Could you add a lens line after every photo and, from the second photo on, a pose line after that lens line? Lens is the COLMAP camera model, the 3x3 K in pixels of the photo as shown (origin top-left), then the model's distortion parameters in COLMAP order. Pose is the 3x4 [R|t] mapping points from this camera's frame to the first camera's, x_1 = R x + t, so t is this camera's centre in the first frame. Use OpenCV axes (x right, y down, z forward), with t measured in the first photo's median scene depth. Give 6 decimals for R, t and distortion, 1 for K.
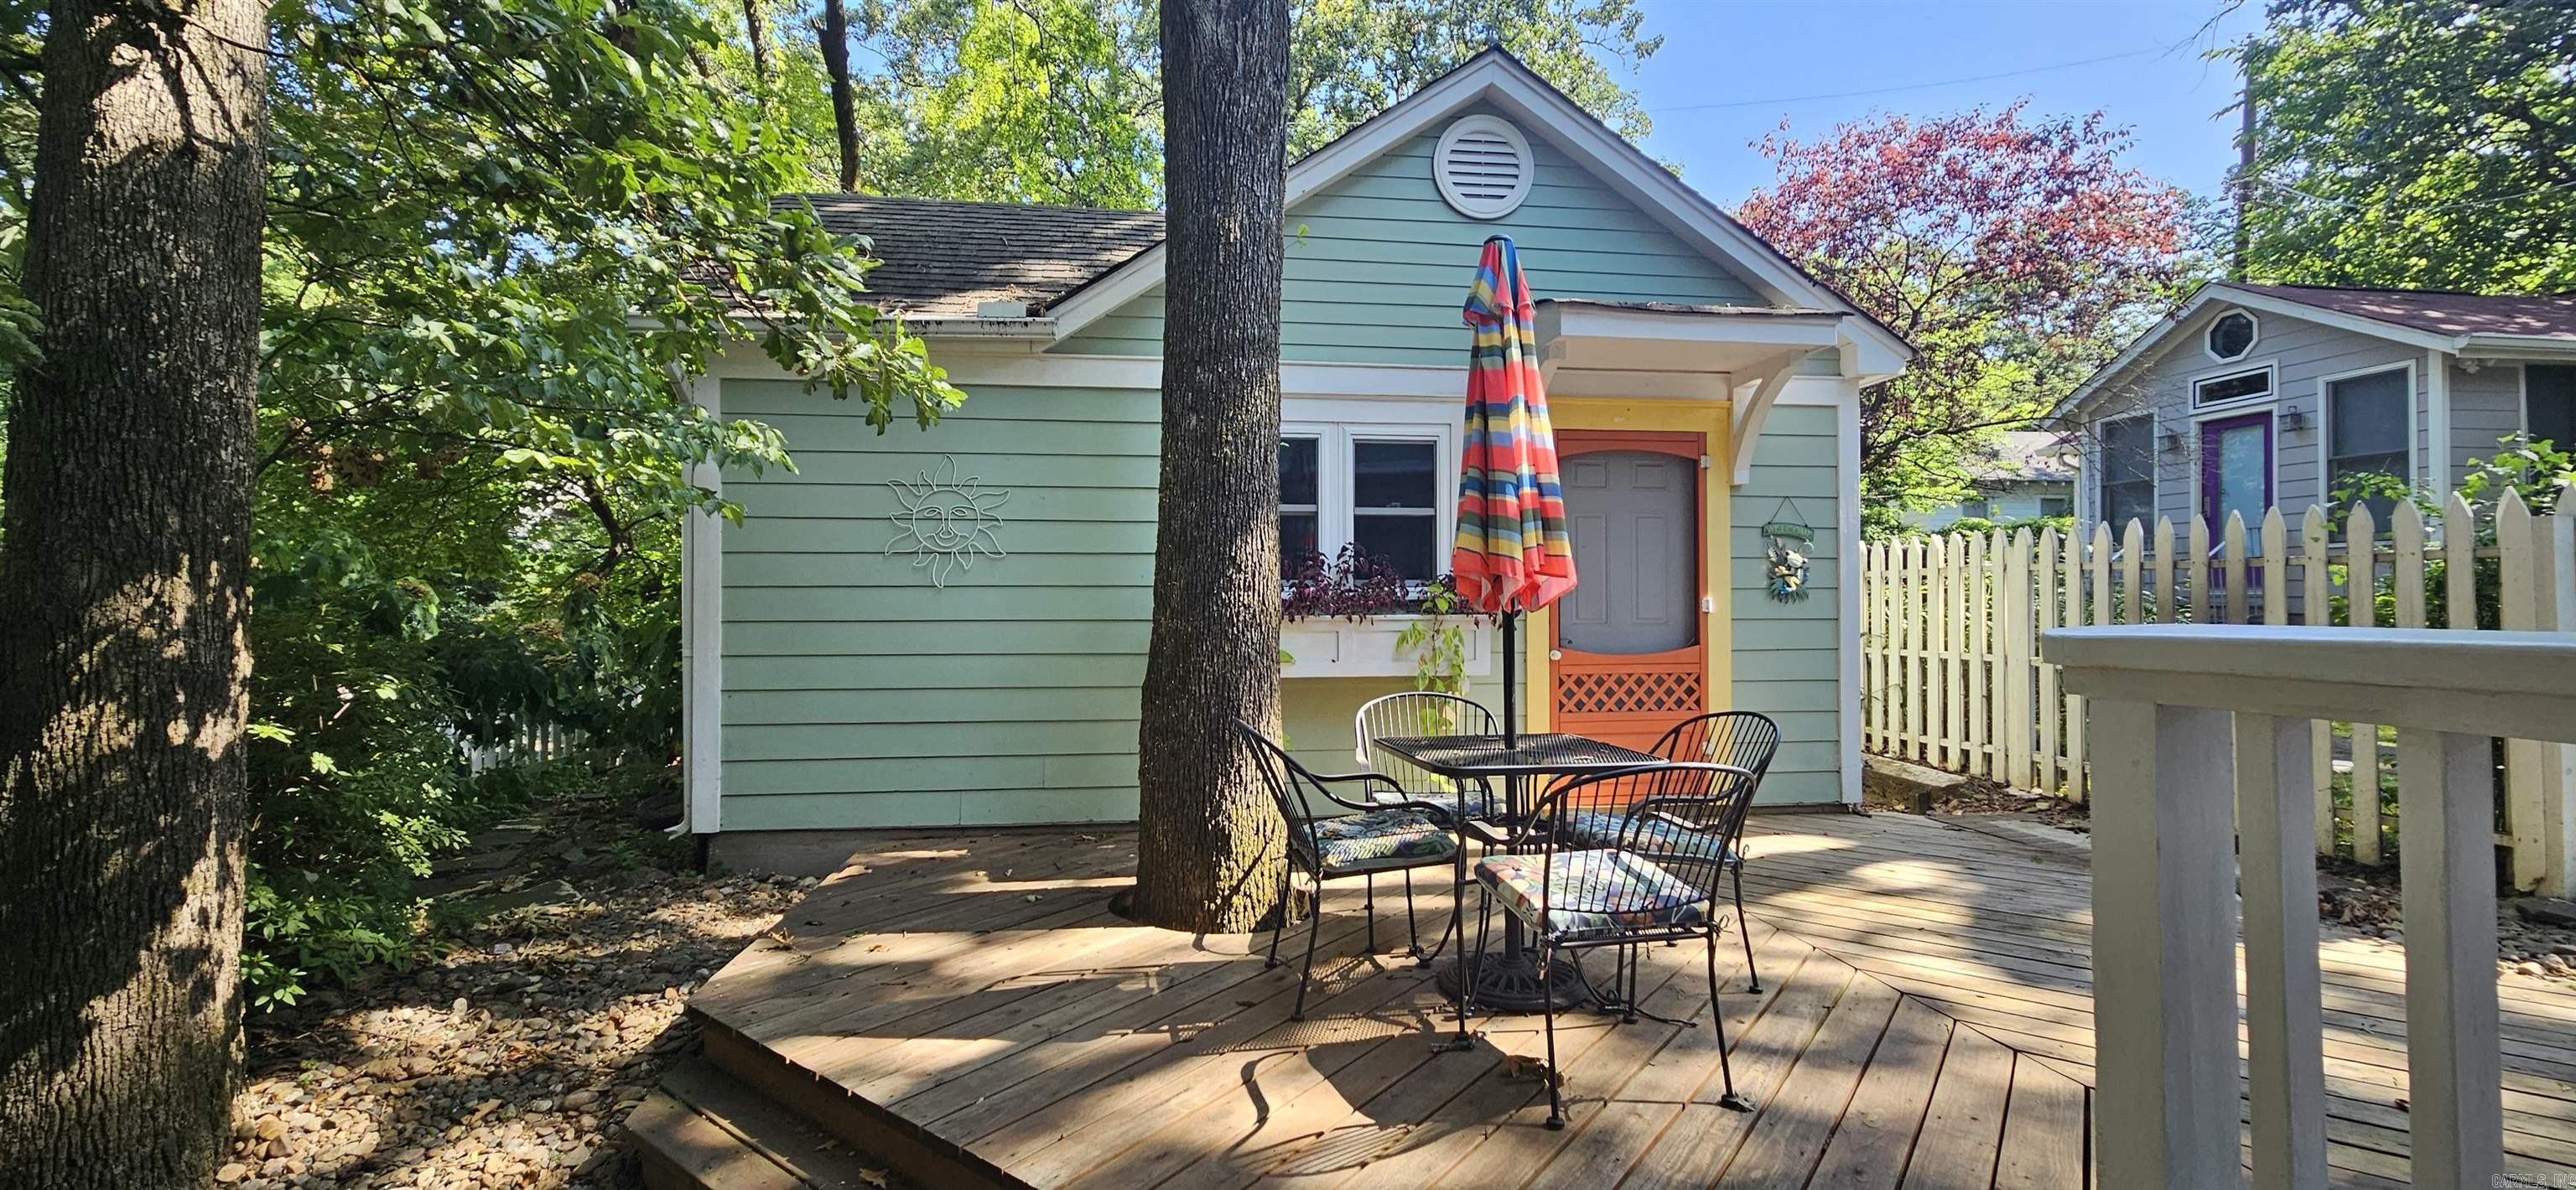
lens RADIAL K [[1043.6, 0, 1284.8], [0, 1043.6, 583.8], [0, 0, 1]] dist [0.002417, 0.000243]
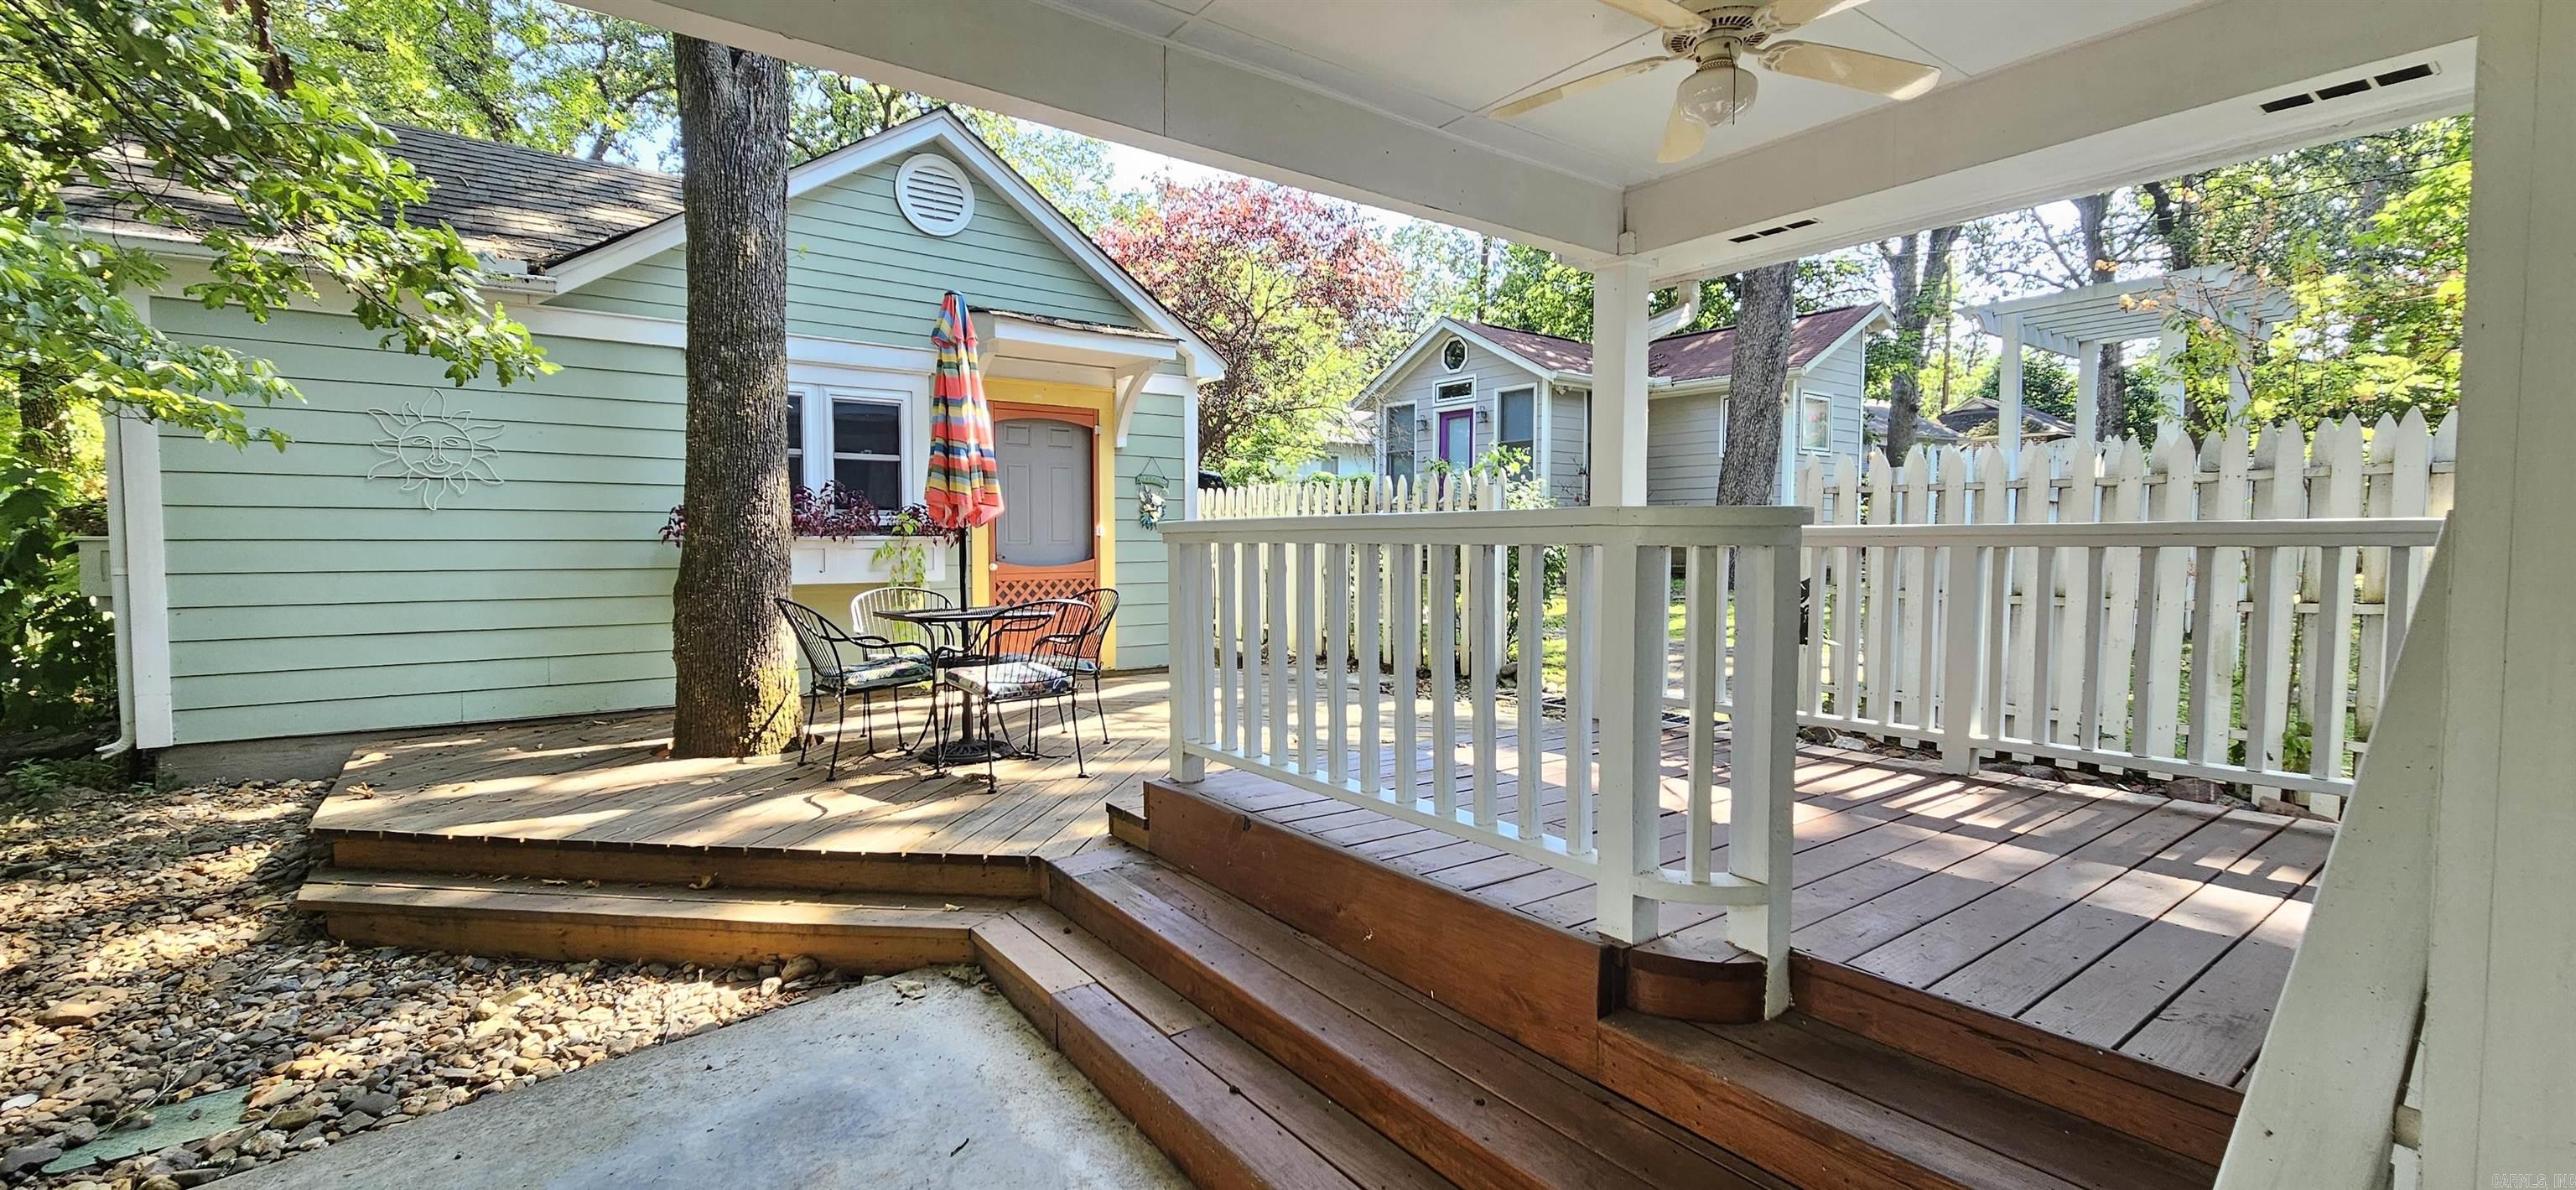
lens RADIAL K [[1043.6, 0, 1276.9], [0, 1043.6, 590.4], [0, 0, 1]] dist [0.002417, 0.000243]
pose [[0.869702, -0.022474, 0.493065, -0.102926], [-0.009442, 0.998023, 0.062144, 0.011647], [-0.493487, -0.058702, 0.867770, -0.414269]]
